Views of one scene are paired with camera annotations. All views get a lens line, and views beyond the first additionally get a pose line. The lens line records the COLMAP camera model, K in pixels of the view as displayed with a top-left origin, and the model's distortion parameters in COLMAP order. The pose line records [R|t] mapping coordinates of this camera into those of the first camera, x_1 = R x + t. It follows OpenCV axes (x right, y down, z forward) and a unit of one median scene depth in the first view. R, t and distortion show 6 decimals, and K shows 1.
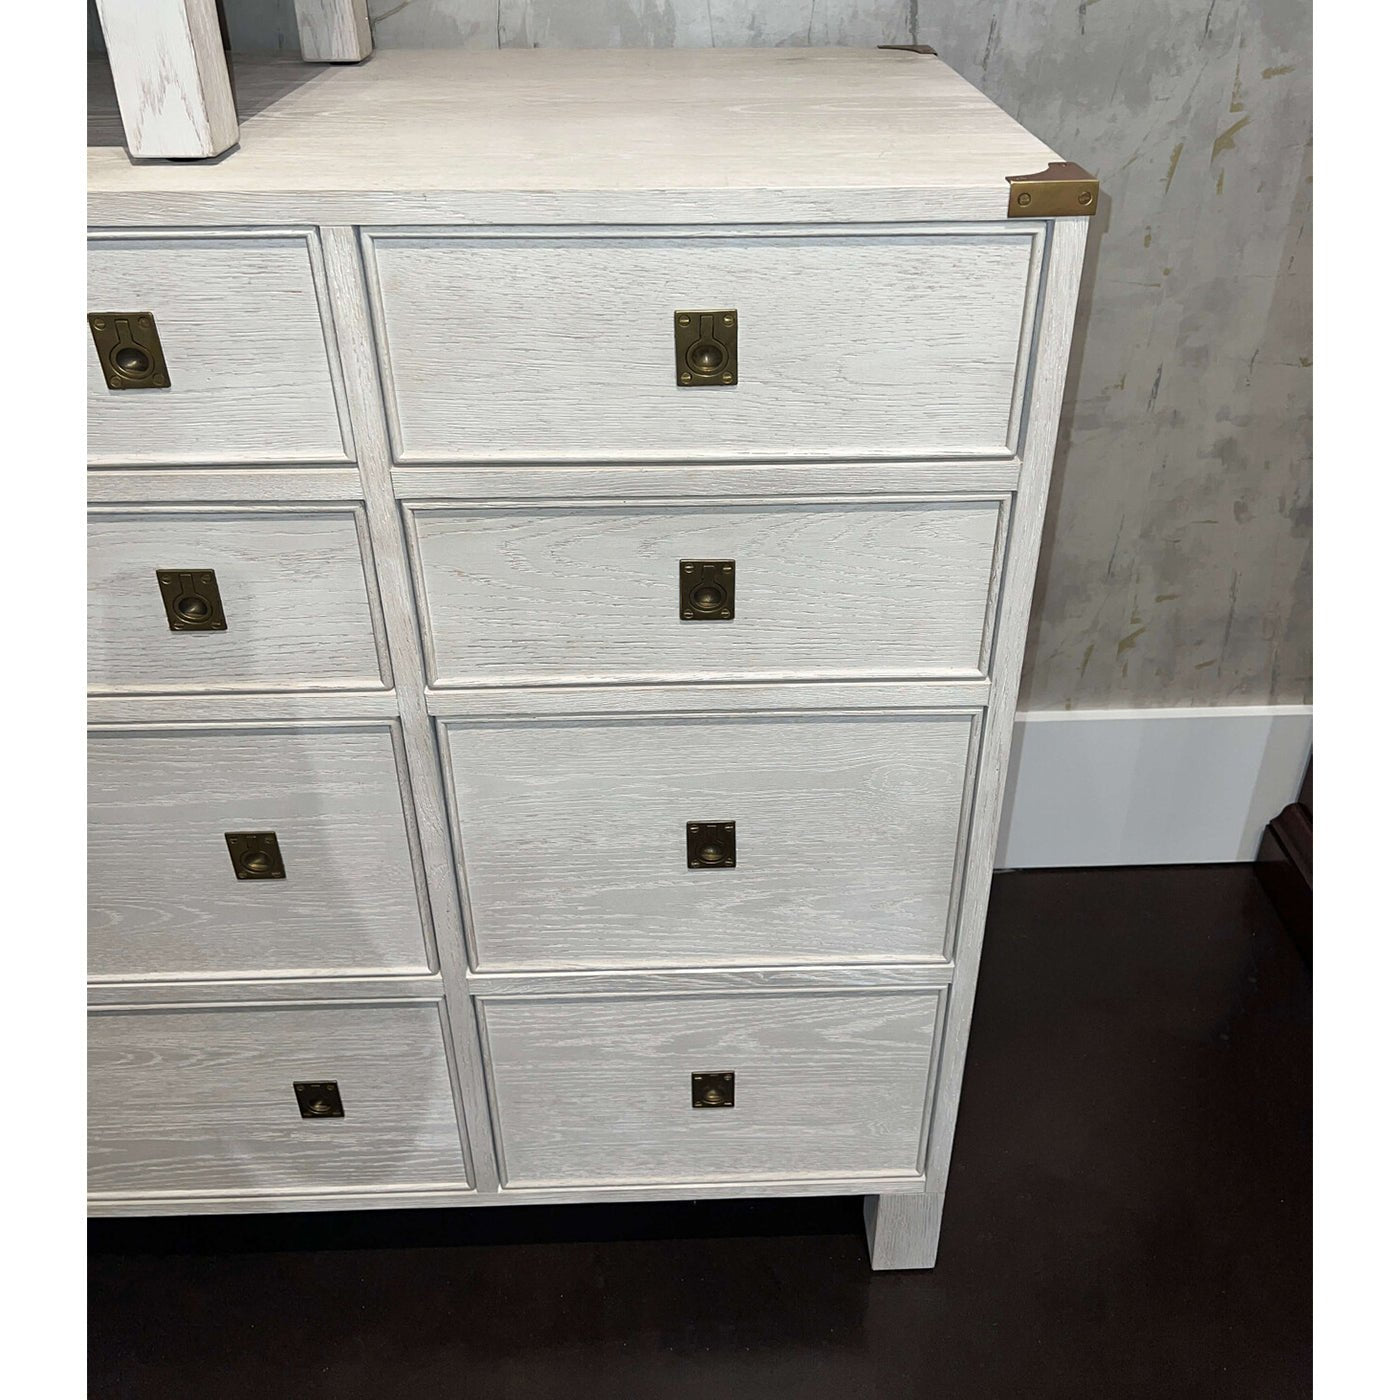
lens RADIAL K [[1623.2, 0, 701.5], [0, 1623.2, 711.6], [0, 0, 1]] dist [0.088797, -0.157698]
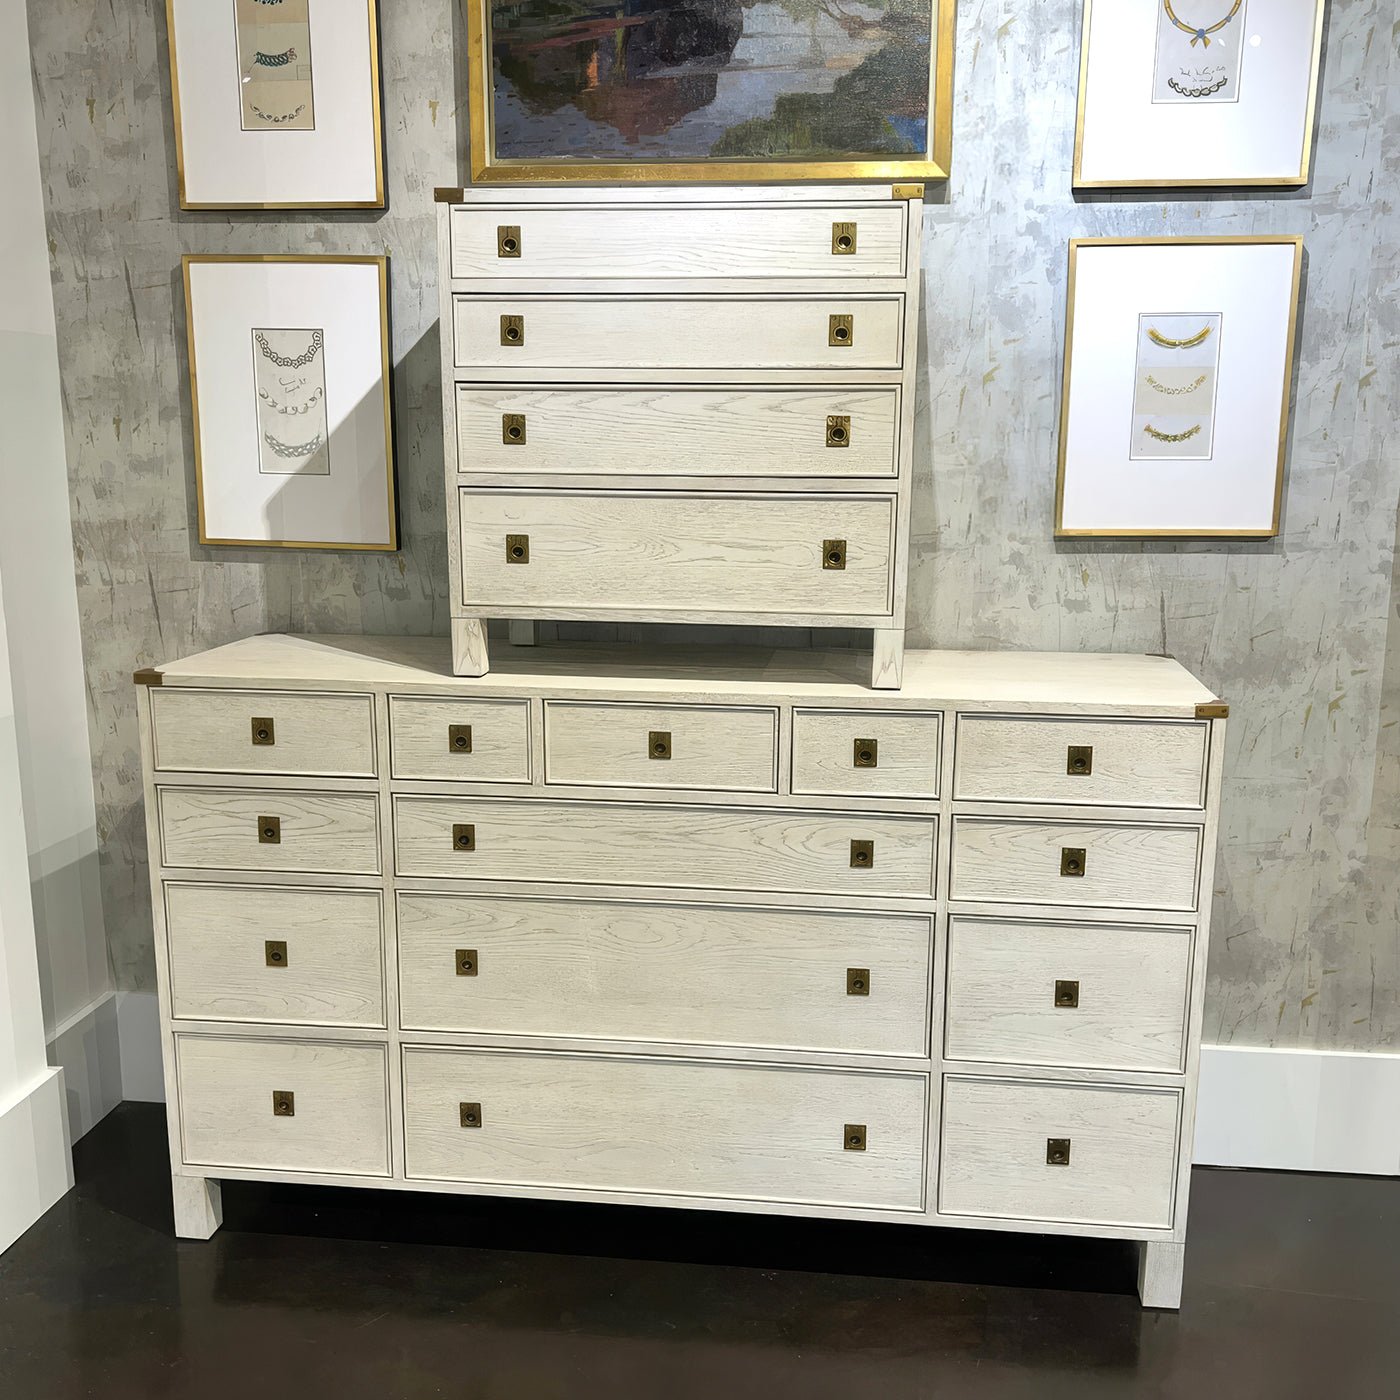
lens RADIAL K [[1623.2, 0, 701.5], [0, 1623.2, 711.6], [0, 0, 1]] dist [0.088797, -0.157698]
pose [[0.986236, 0.039249, -0.160620, -0.103704], [-0.089568, 0.943362, -0.319446, 0.347332], [0.138985, 0.329435, 0.933893, -0.913062]]
